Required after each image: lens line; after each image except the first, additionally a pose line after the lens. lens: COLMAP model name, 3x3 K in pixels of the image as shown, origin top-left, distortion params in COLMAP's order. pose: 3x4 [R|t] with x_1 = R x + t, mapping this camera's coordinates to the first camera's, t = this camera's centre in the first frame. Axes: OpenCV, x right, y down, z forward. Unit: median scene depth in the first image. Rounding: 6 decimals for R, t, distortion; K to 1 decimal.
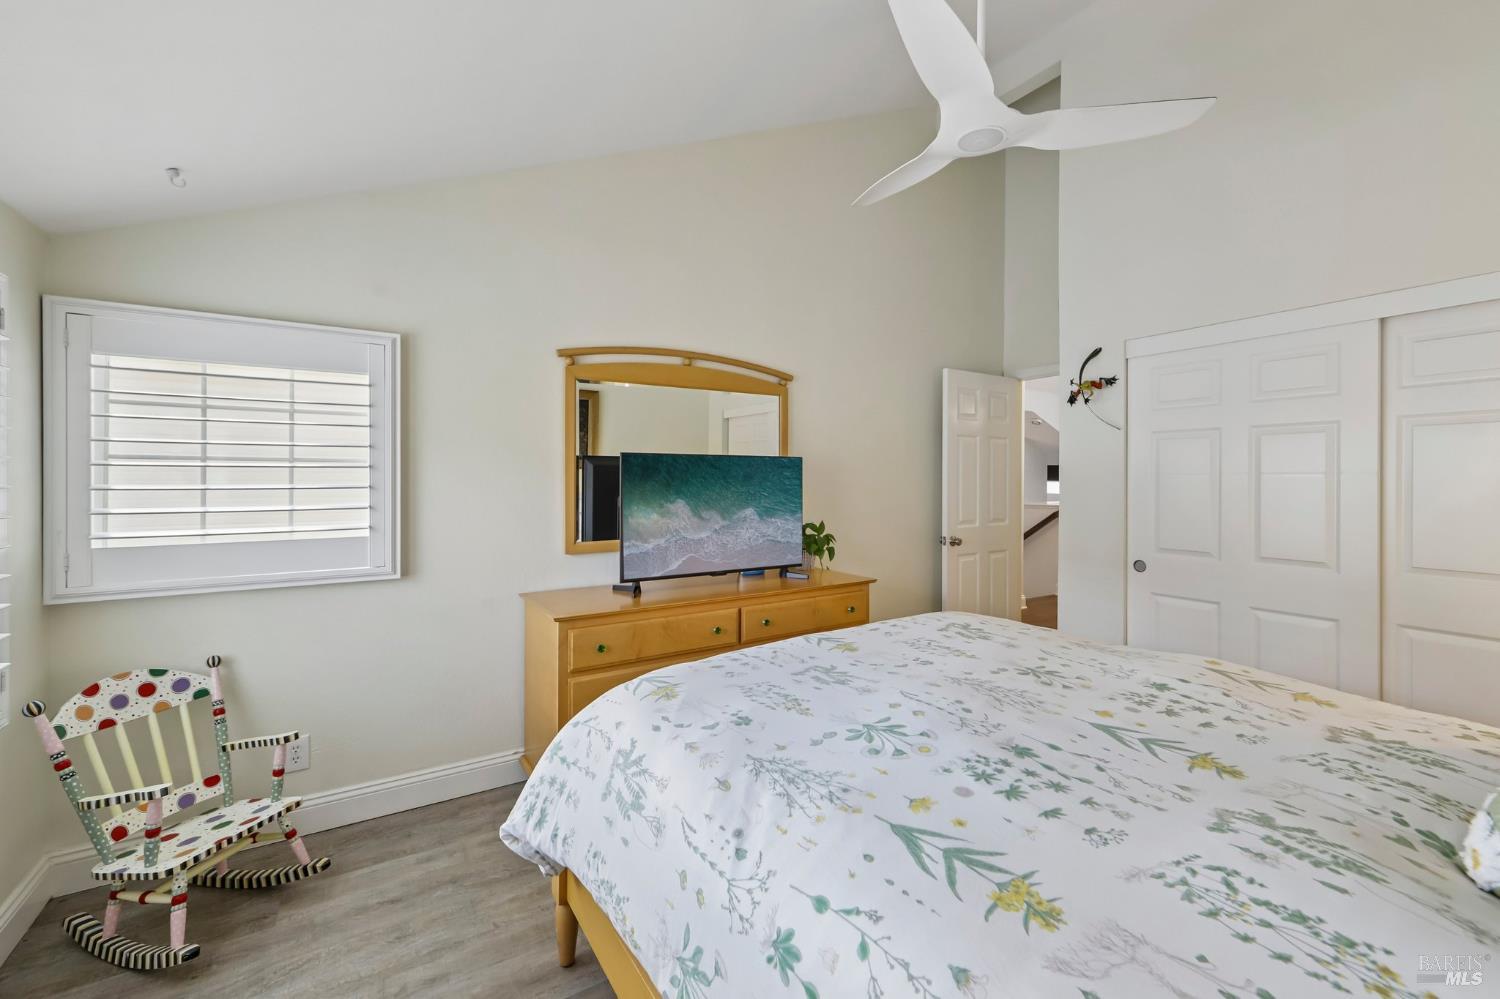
lens RADIAL K [[613.4, 0, 759.3], [0, 613.4, 493.1], [0, 0, 1]] dist [-0.000498, 0.000140]
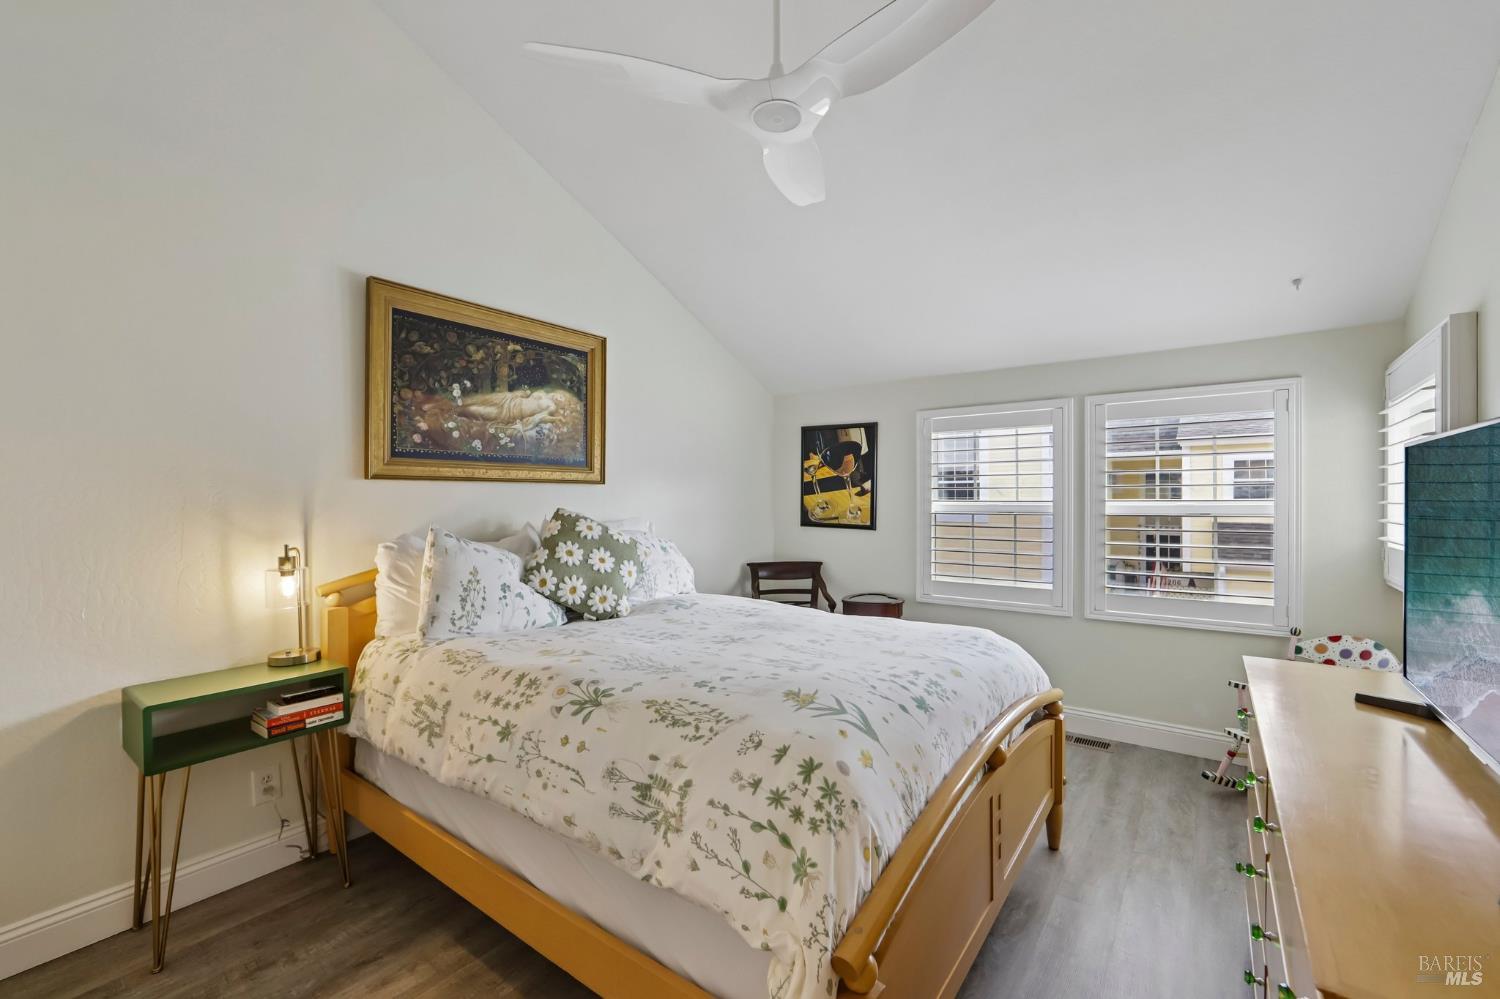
lens RADIAL K [[613.4, 0, 759.3], [0, 613.4, 493.1], [0, 0, 1]] dist [-0.000498, 0.000140]
pose [[-0.933301, 0.015635, -0.358754, 0.588051], [0.012136, 0.999854, 0.012003, -0.025020], [0.358890, 0.006848, -0.933355, 2.134405]]
